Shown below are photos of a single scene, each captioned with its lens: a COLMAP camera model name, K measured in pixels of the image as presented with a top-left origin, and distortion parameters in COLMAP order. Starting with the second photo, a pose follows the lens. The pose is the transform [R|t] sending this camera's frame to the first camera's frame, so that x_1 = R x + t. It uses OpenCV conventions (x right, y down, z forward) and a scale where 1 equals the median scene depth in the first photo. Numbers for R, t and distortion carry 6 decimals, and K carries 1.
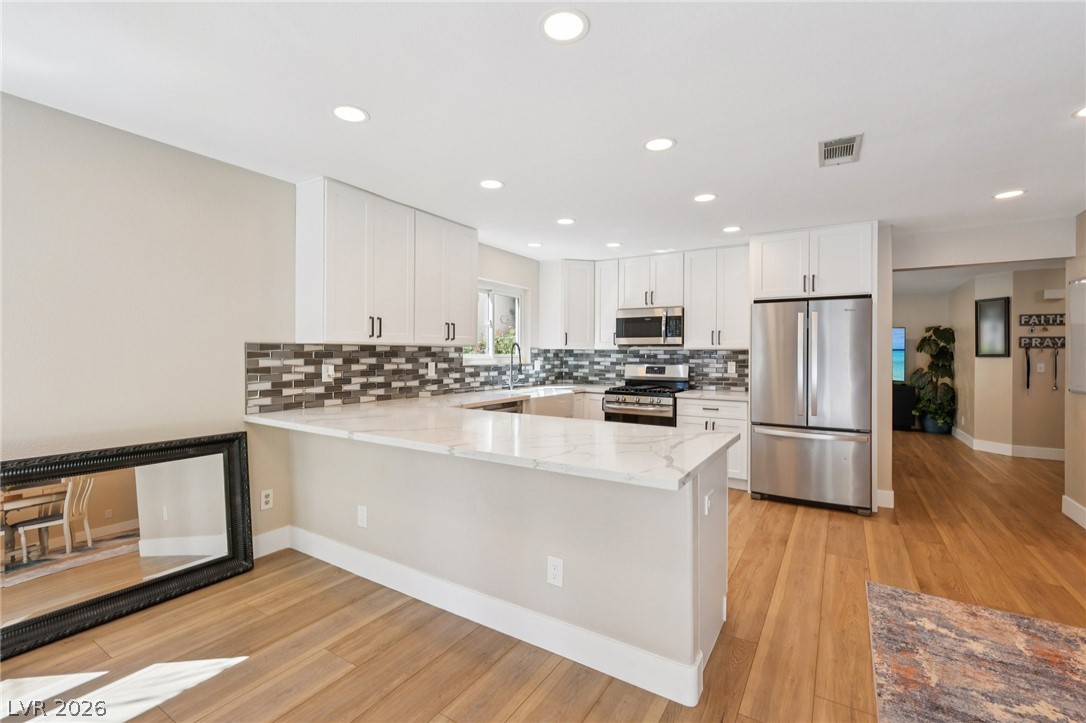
lens RADIAL K [[476.2, 0, 543.0], [0, 476.2, 352.5], [0, 0, 1]] dist [0.002497, -0.000272]
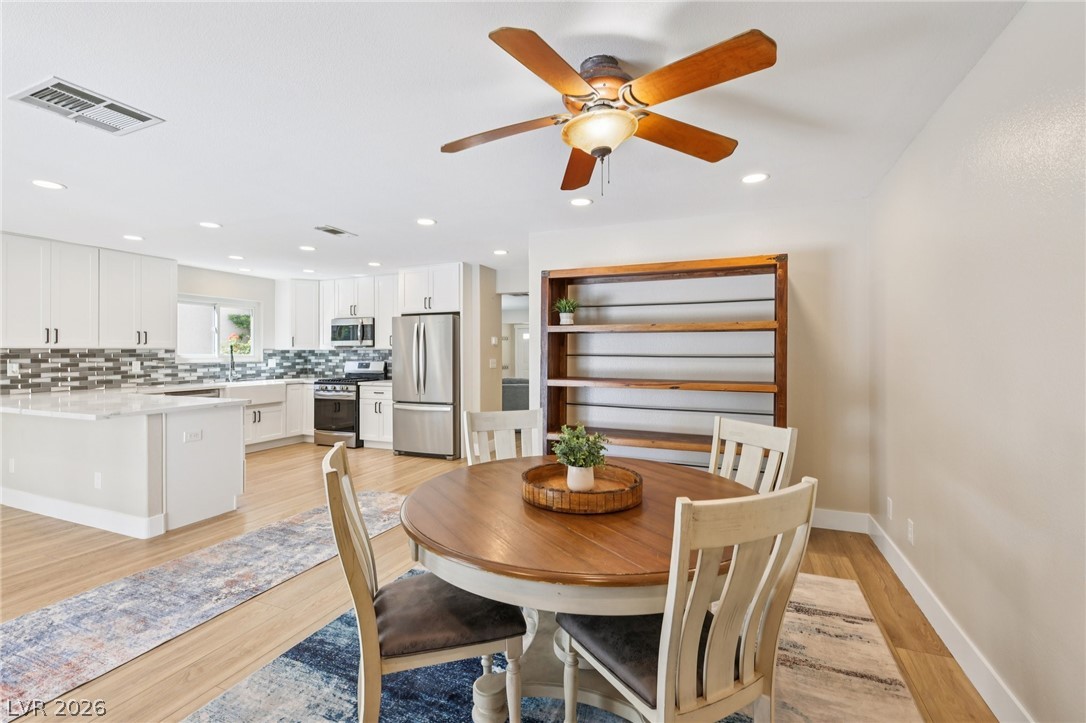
lens RADIAL K [[476.2, 0, 540.8], [0, 476.2, 349.7], [0, 0, 1]] dist [0.002497, -0.000272]
pose [[0.986750, -0.008876, 0.162007, 0.620199], [0.009611, 0.999947, -0.003757, 0.004307], [-0.161965, 0.005265, 0.986782, -0.448891]]
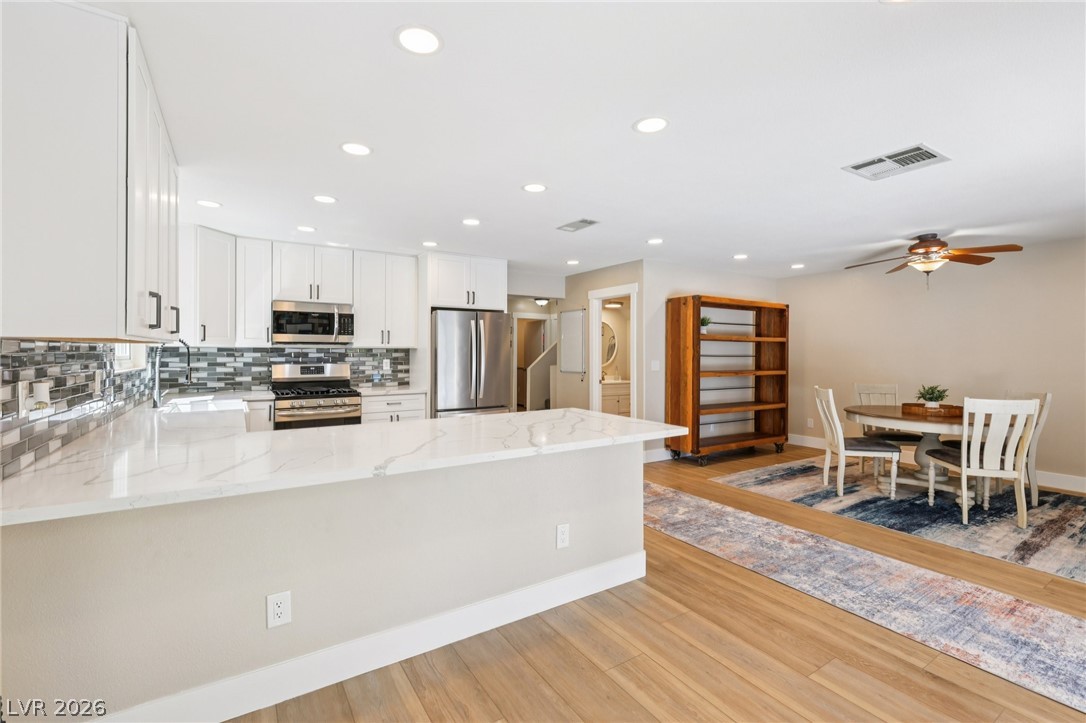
lens RADIAL K [[476.2, 0, 541.2], [0, 476.2, 351.6], [0, 0, 1]] dist [0.002497, -0.000272]
pose [[0.427463, -0.005385, 0.904017, -0.504602], [-0.001272, 0.999978, 0.006558, -0.006436], [-0.904032, -0.003953, 0.427447, 0.251537]]
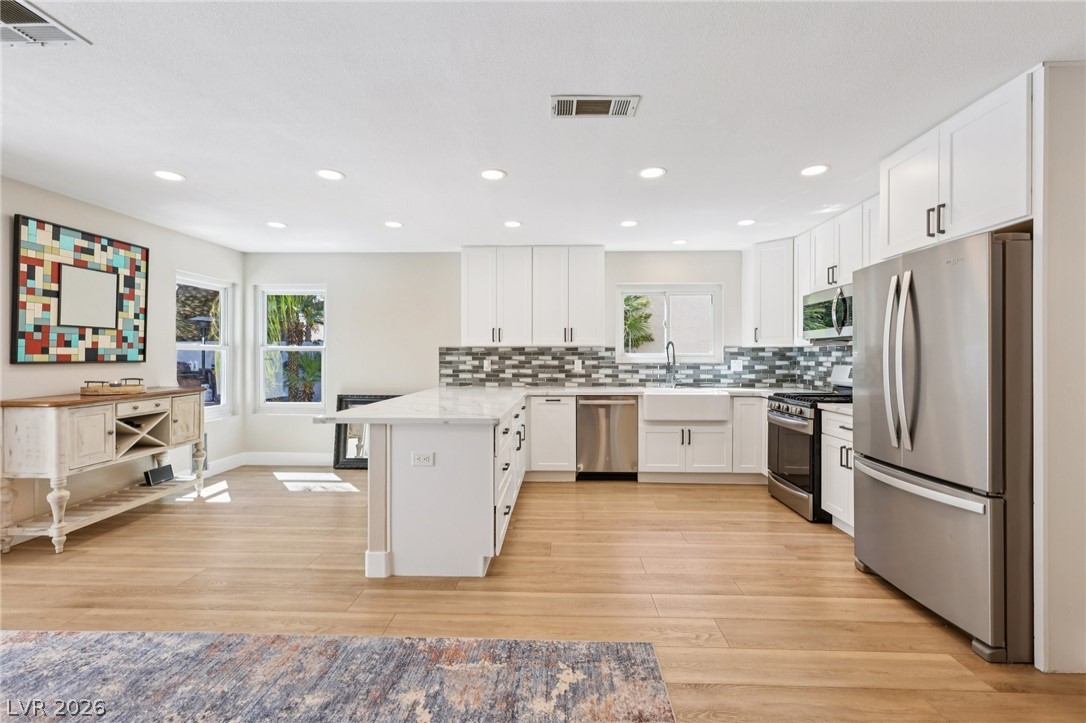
lens RADIAL K [[476.2, 0, 545.8], [0, 476.2, 357.8], [0, 0, 1]] dist [0.002497, -0.000272]
pose [[0.500253, -0.003341, -0.865873, 0.767198], [0.004143, 0.999990, -0.001465, 0.015904], [0.865869, -0.002854, 0.500263, 0.290491]]
